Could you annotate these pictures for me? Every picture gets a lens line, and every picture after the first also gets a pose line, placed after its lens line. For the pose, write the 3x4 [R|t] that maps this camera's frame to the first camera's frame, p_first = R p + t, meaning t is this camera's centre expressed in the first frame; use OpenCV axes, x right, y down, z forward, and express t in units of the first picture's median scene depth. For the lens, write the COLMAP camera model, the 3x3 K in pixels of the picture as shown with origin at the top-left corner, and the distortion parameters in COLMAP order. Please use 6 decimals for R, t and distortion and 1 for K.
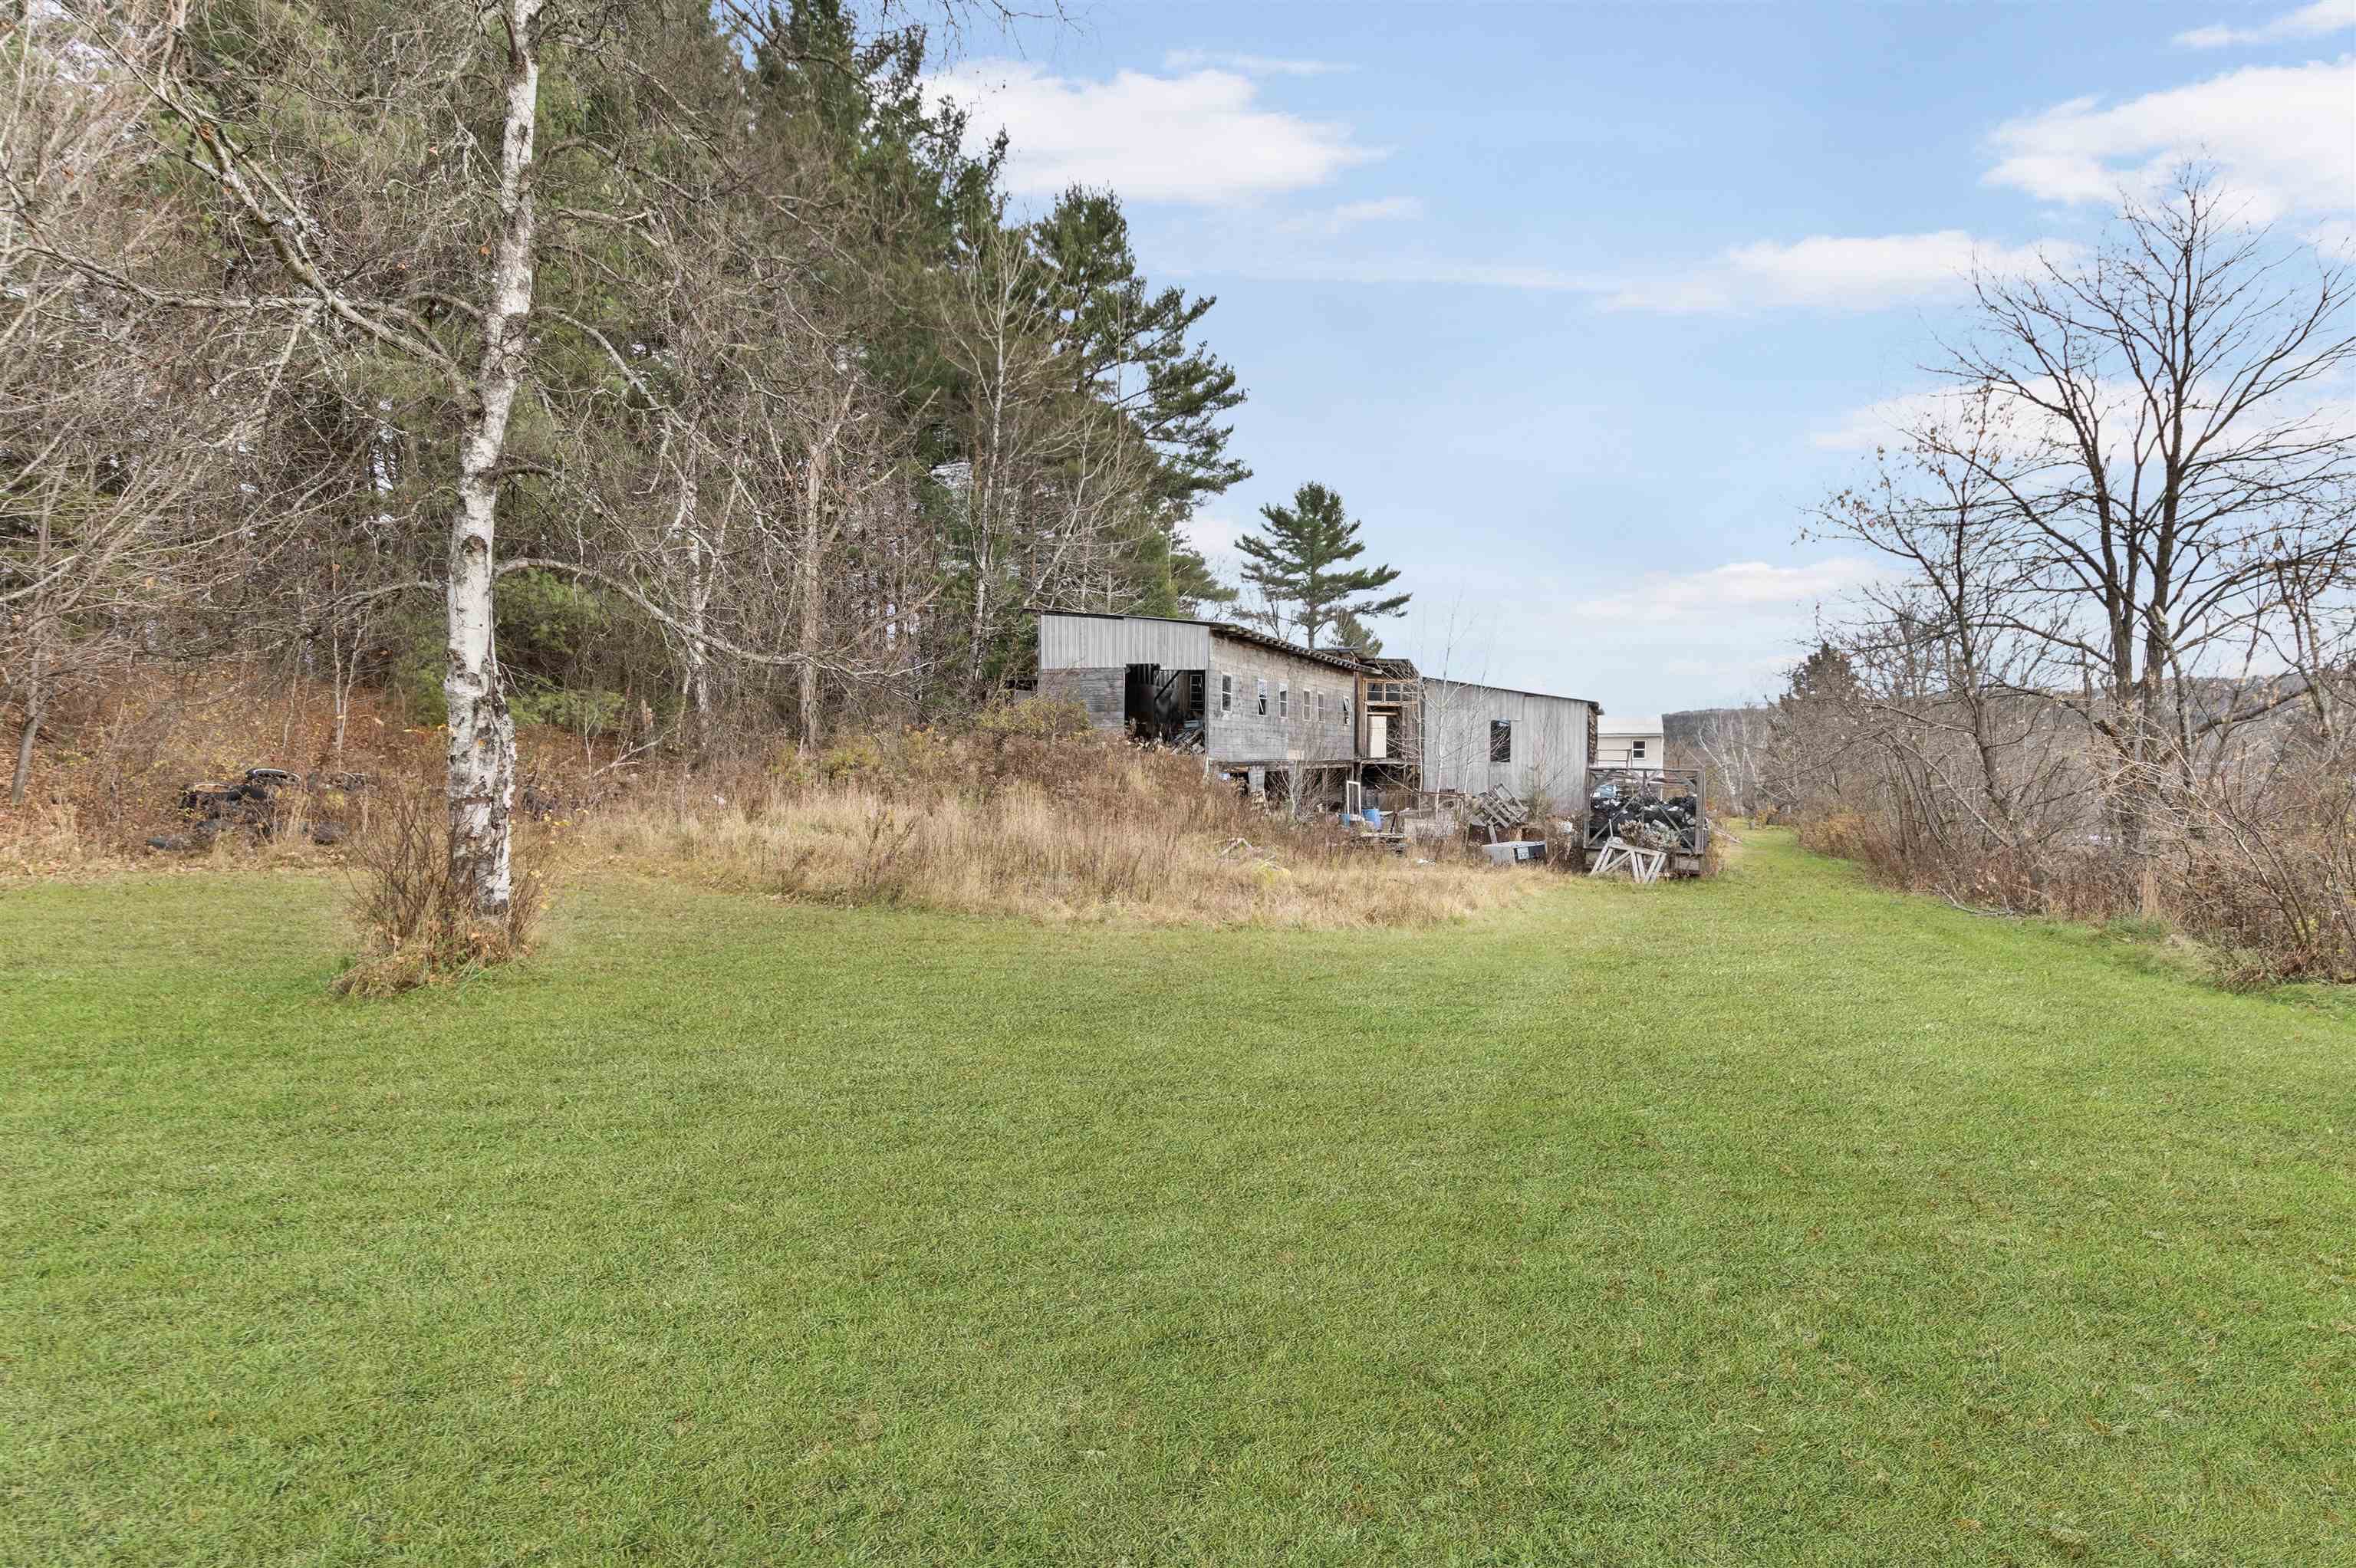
lens RADIAL K [[1058.9, 0, 1164.8], [0, 1058.9, 799.9], [0, 0, 1]] dist [0.027020, -0.005323]
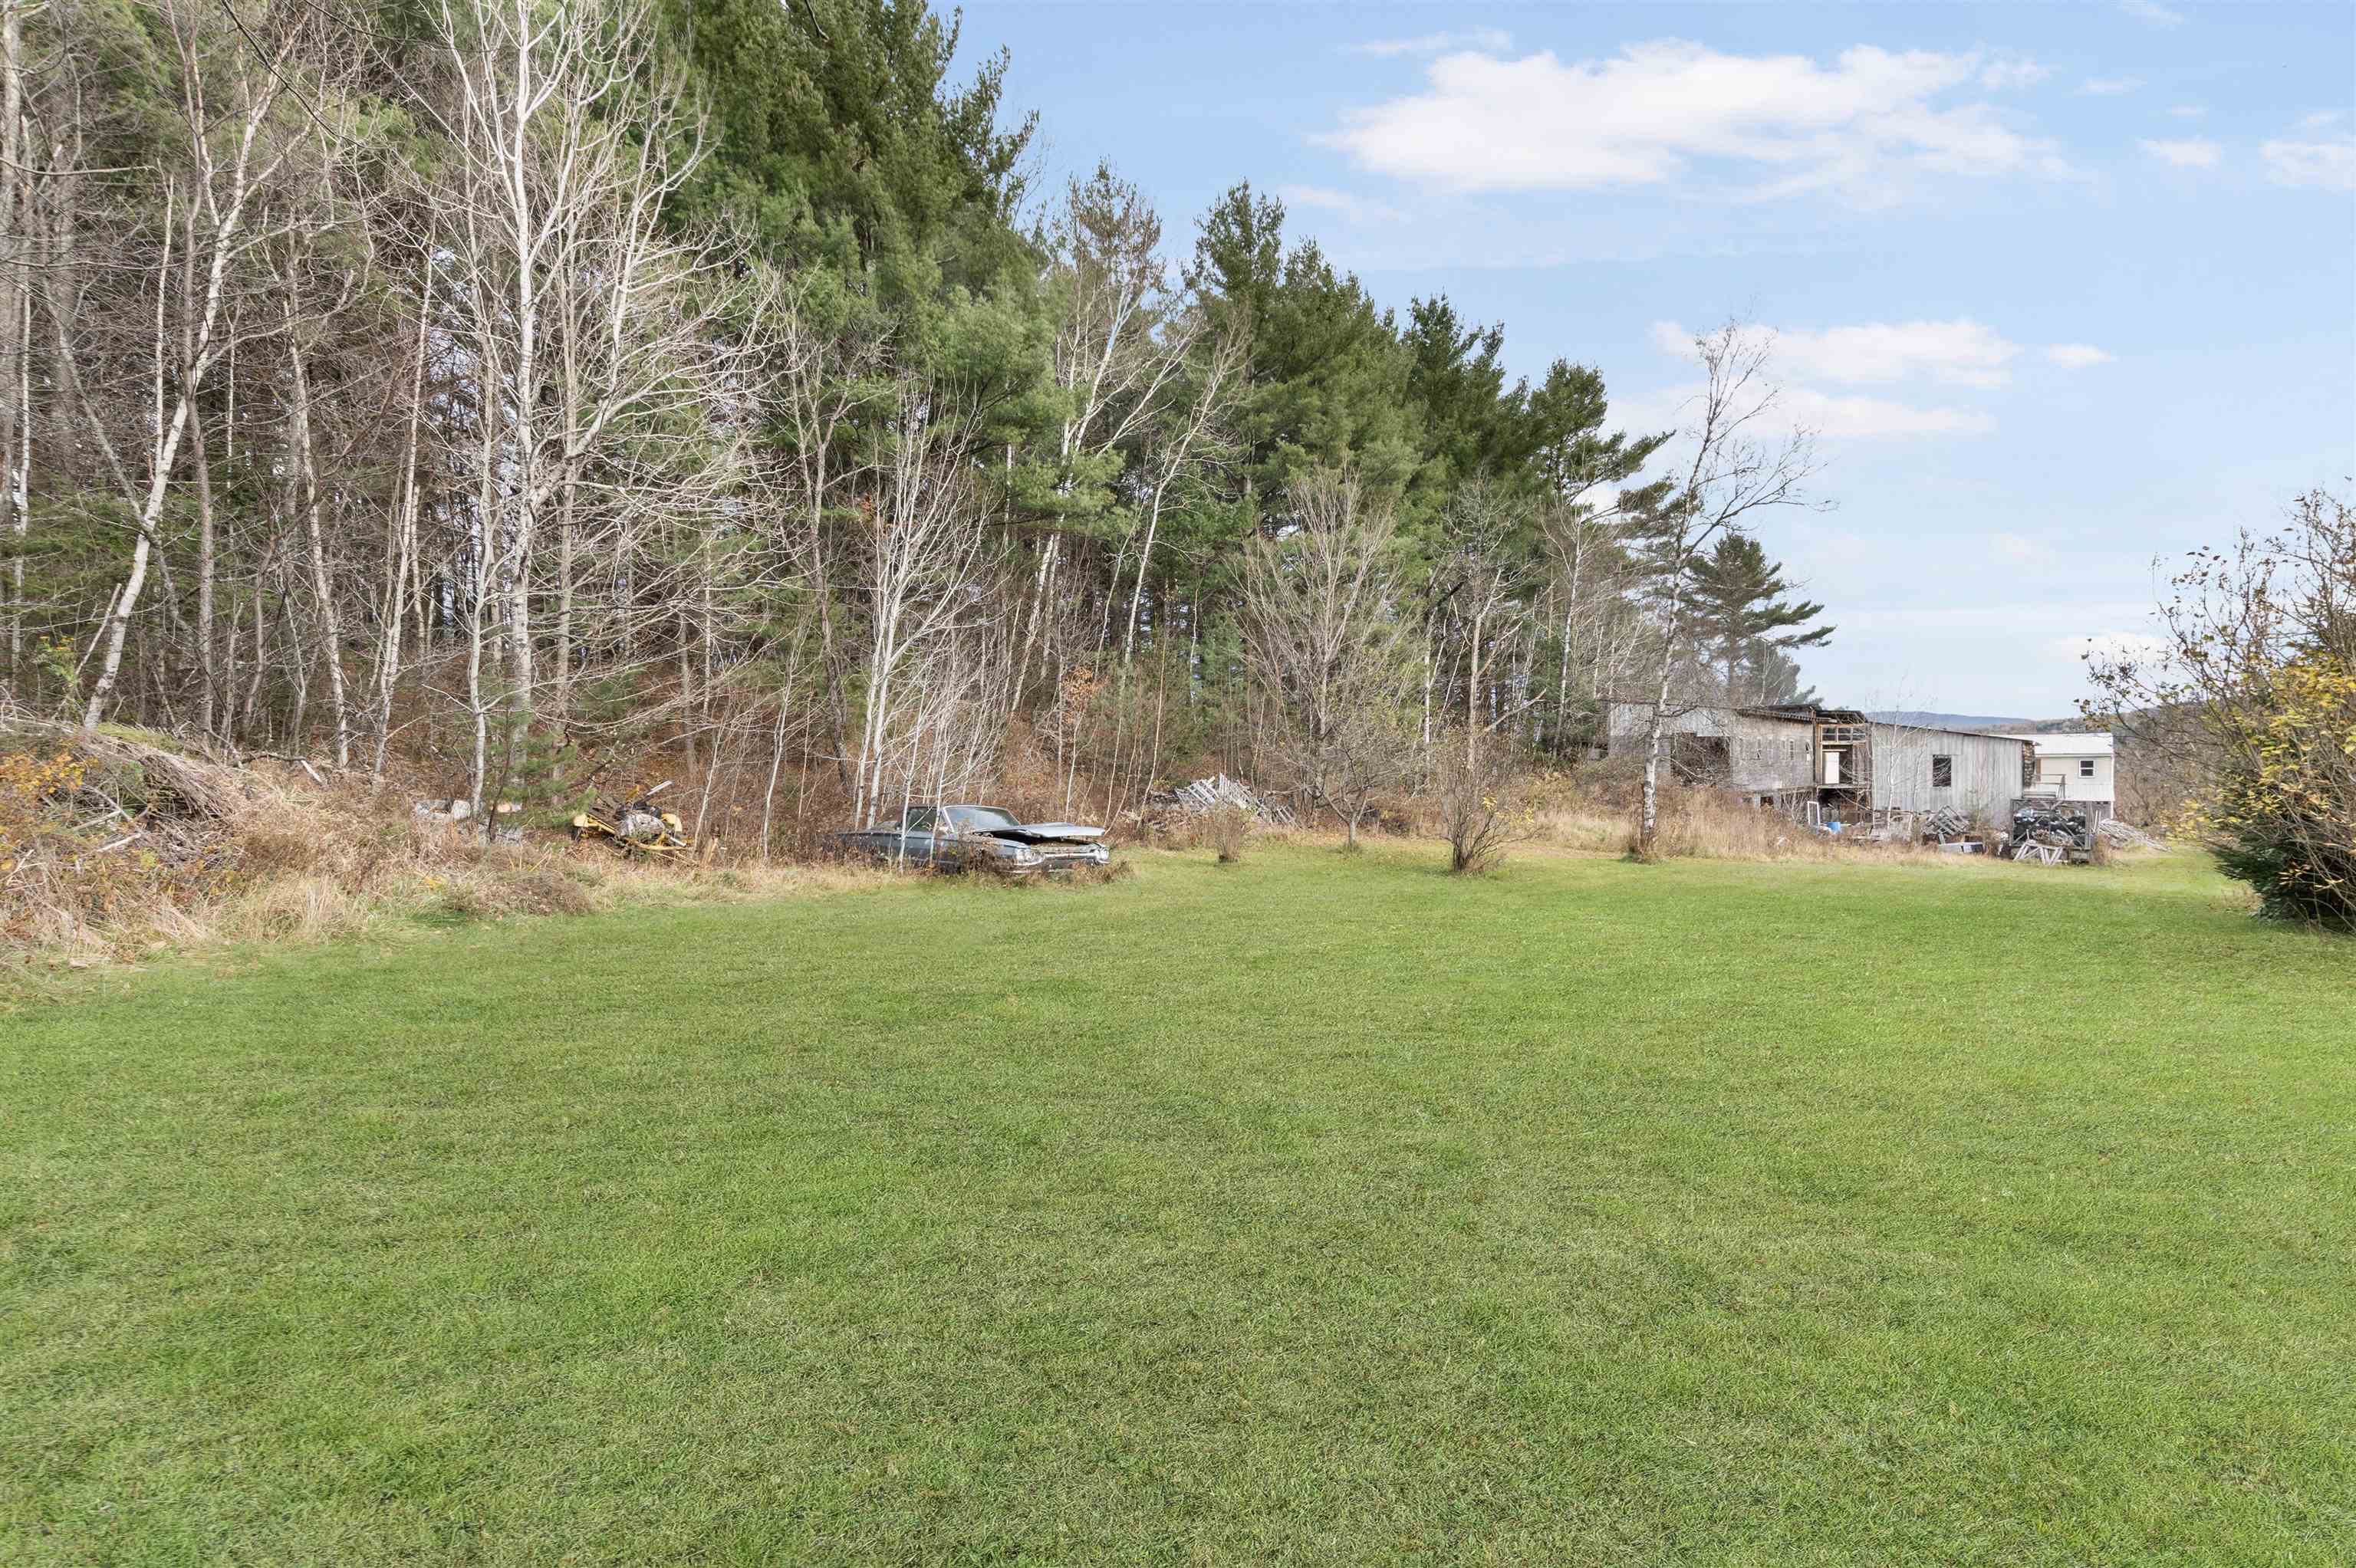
lens RADIAL K [[1058.9, 0, 1183.5], [0, 1058.9, 782.4], [0, 0, 1]] dist [0.027020, -0.005323]
pose [[0.955941, -0.006248, -0.293492, -0.185413], [-0.001775, 0.999632, -0.027062, -0.003961], [0.293553, 0.026390, 0.955578, -0.524026]]
